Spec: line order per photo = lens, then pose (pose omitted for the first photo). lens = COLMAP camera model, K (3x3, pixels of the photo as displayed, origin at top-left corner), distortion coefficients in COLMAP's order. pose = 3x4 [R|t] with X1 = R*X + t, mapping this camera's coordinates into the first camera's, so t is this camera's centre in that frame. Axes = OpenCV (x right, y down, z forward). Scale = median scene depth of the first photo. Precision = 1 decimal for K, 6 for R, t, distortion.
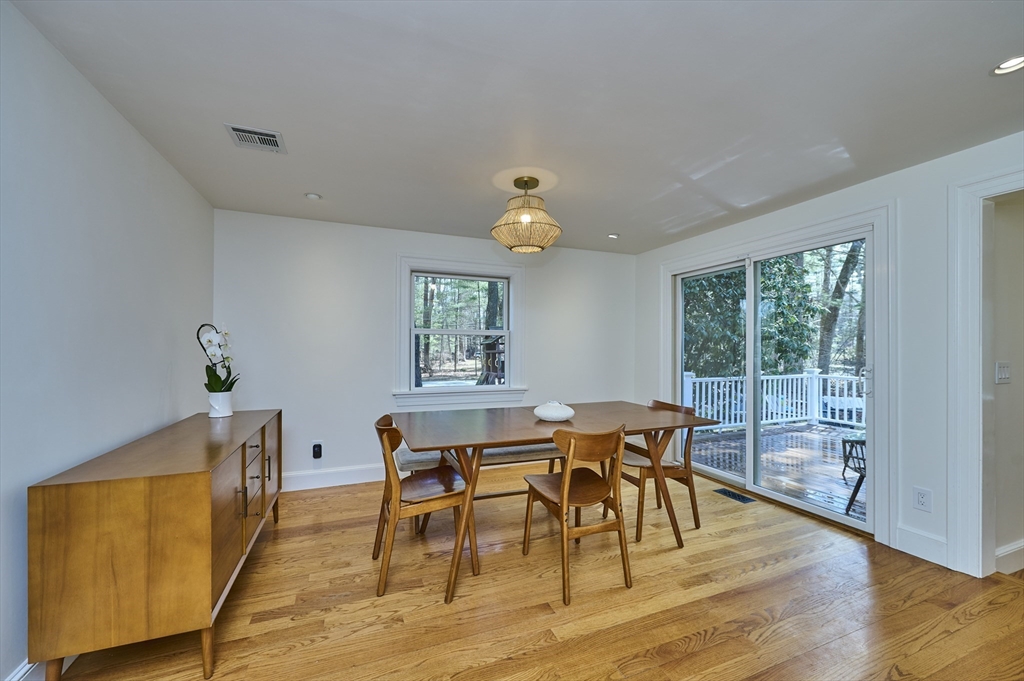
lens RADIAL K [[403.6, 0, 511.3], [0, 403.6, 346.1], [0, 0, 1]] dist [-0.000926, -0.000748]
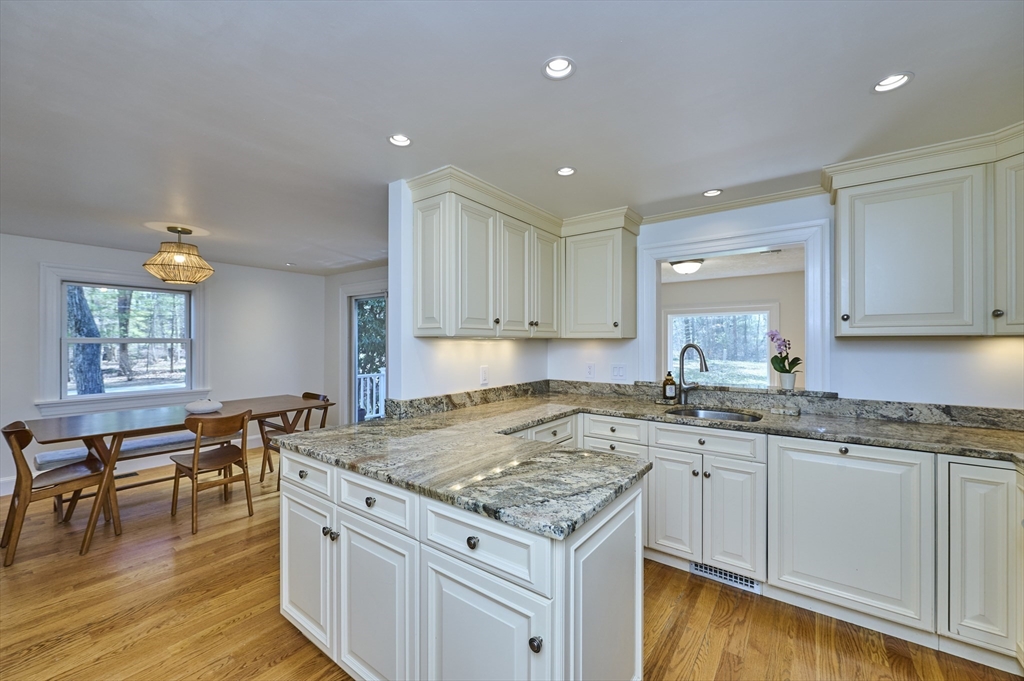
lens RADIAL K [[403.6, 0, 513.9], [0, 403.6, 340.2], [0, 0, 1]] dist [-0.000926, -0.000748]
pose [[0.848439, -0.002544, 0.529286, 0.258090], [0.000713, 0.999993, 0.003664, -0.059572], [-0.529292, -0.002731, 0.848435, -0.655199]]
